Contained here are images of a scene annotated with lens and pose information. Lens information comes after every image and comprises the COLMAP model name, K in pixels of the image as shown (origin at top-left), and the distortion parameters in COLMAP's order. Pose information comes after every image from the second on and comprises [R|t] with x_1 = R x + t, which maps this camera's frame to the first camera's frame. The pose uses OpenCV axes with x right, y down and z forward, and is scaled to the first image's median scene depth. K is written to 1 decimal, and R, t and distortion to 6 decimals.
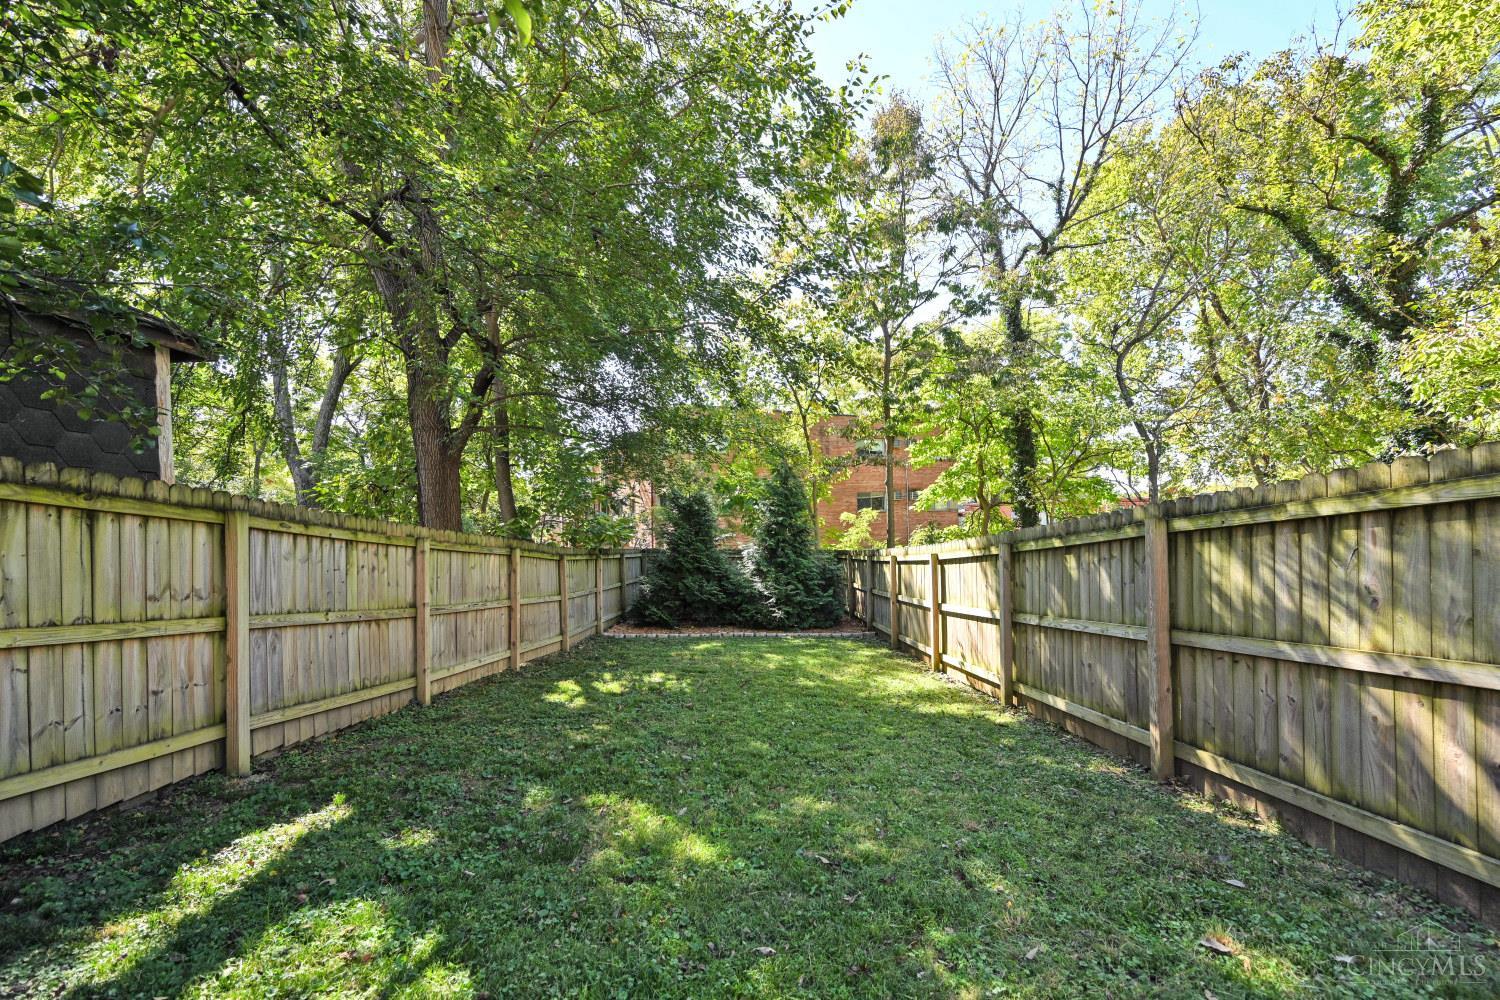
lens RADIAL K [[636.7, 0, 751.9], [0, 636.7, 507.2], [0, 0, 1]] dist [-0.001808, -0.000295]
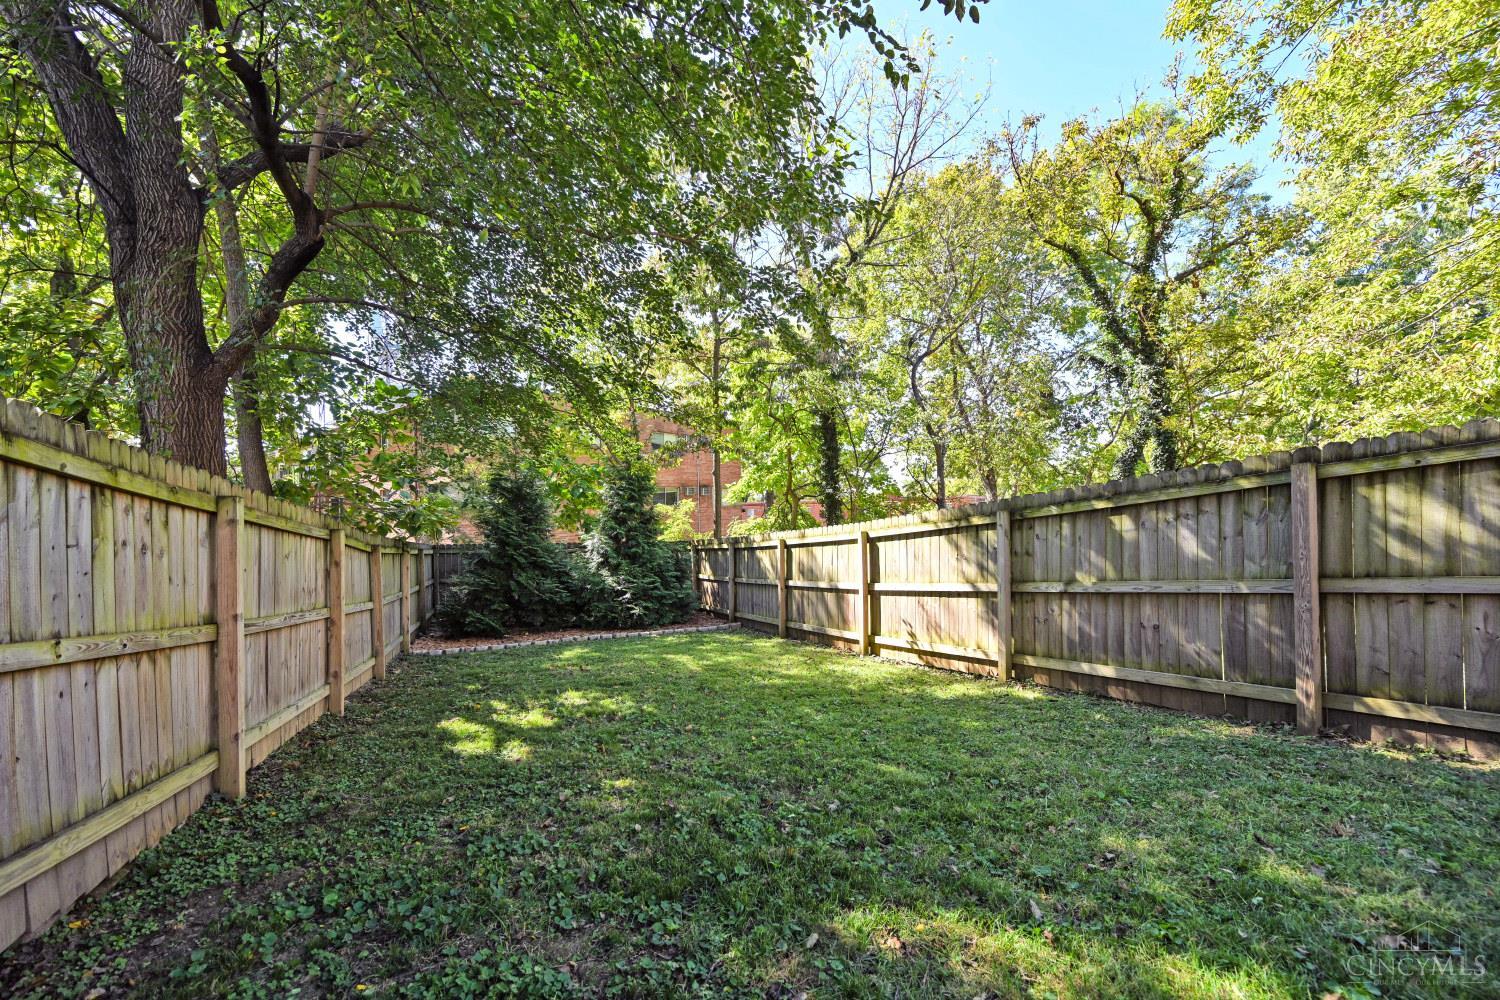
lens RADIAL K [[601.1, 0, 748.8], [0, 601.1, 515.2], [0, 0, 1]] dist [-0.000053, 0.000091]
pose [[0.905913, 0.002169, 0.423459, -0.292327], [-0.003807, 0.999988, 0.003021, 0.053805], [-0.423448, -0.004349, 0.905910, 0.299644]]
